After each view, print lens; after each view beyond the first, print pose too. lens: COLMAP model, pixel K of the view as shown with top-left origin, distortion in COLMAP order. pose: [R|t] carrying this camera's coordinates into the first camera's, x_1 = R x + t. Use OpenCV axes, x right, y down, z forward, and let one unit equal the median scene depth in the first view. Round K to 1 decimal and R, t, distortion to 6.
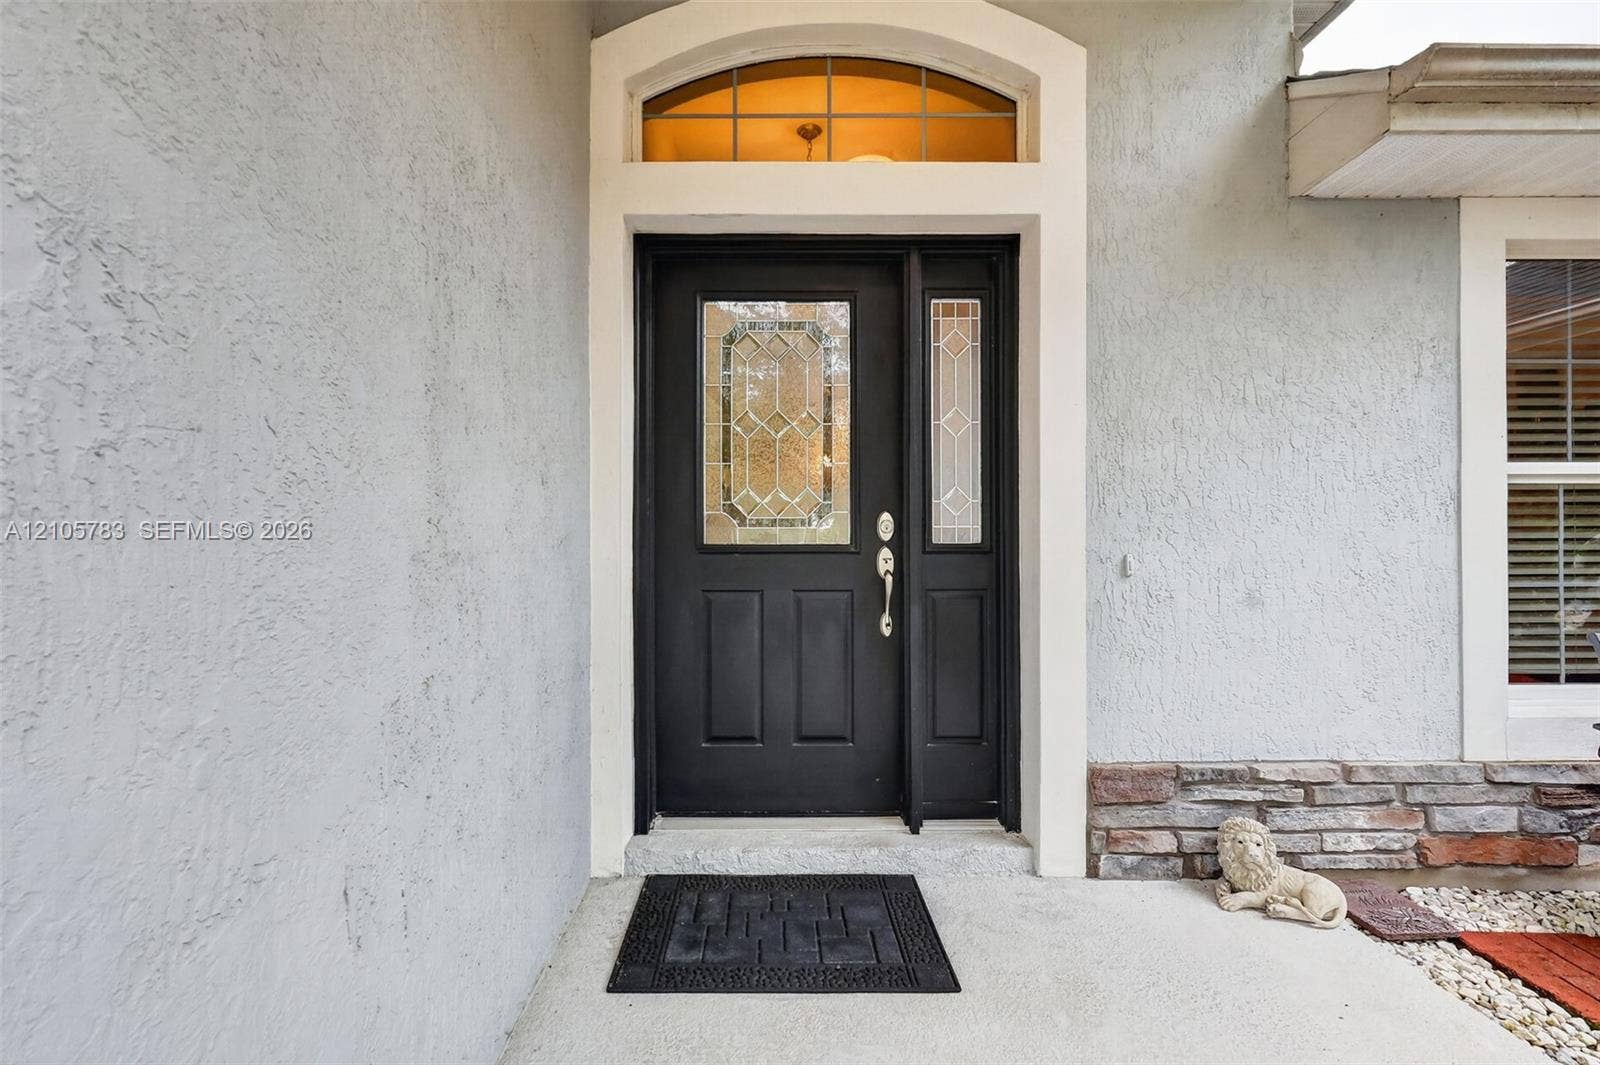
lens RADIAL K [[924.4, 0, 800.0], [0, 924.4, 532.5], [0, 0, 1]] dist [-0.000025, 0.000037]
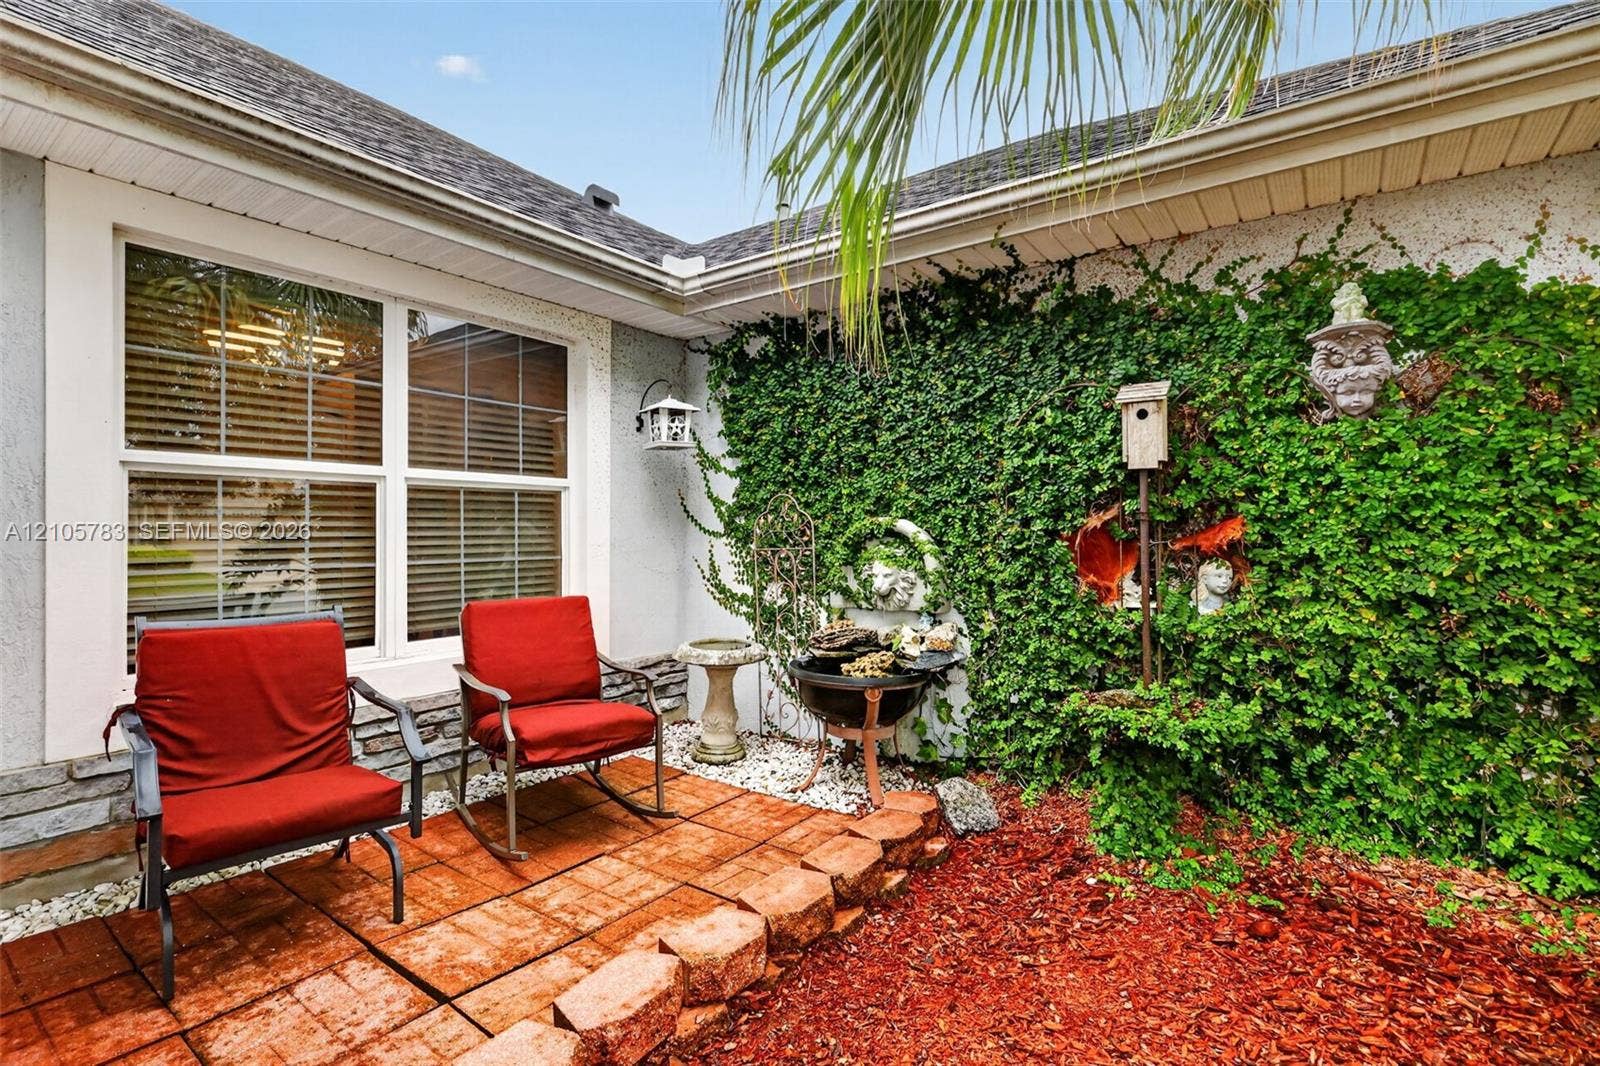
lens RADIAL K [[715.4, 0, 794.7], [0, 715.4, 525.0], [0, 0, 1]] dist [-0.001375, -0.000313]
pose [[0.616105, 0.006100, 0.787641, 0.599751], [-0.008718, 0.999962, -0.000925, 0.000499], [-0.787616, -0.006296, 0.616134, -0.040658]]
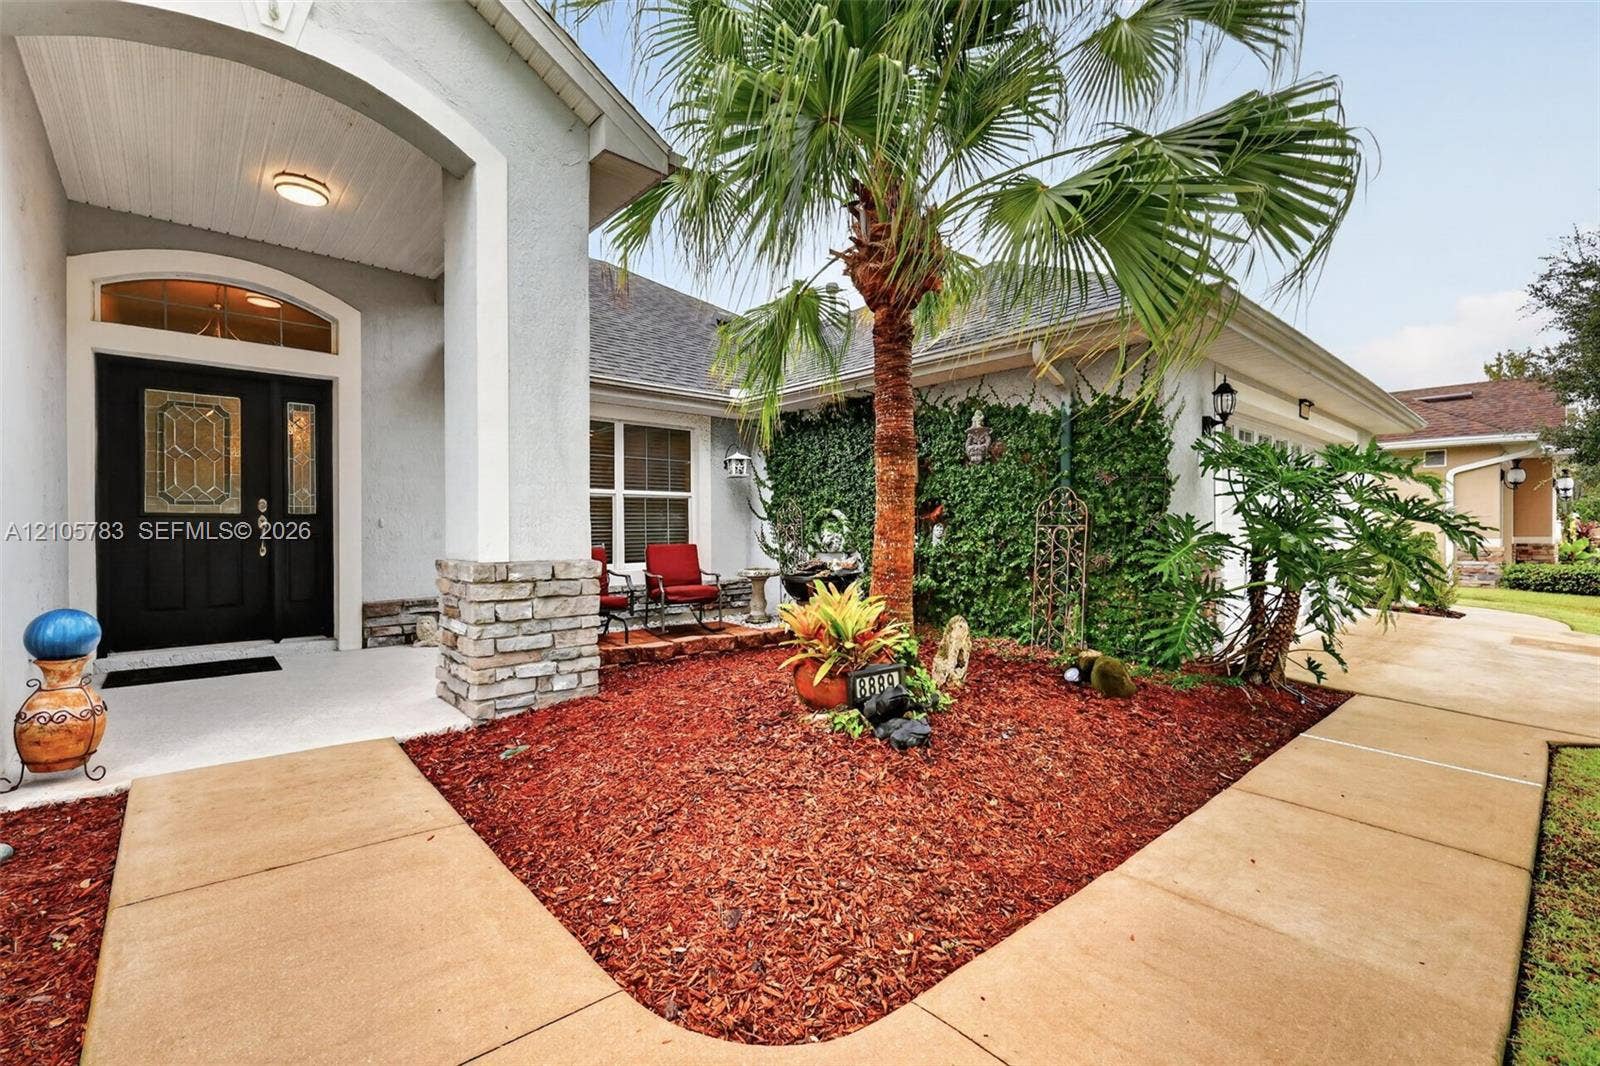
lens RADIAL K [[692.4, 0, 805.0], [0, 692.4, 530.1], [0, 0, 1]] dist [-0.001987, -0.000420]
pose [[0.766234, -0.002602, 0.642557, 0.030946], [-0.001769, 0.999979, 0.006159, 0.043018], [-0.642560, -0.005856, 0.766213, -1.158727]]
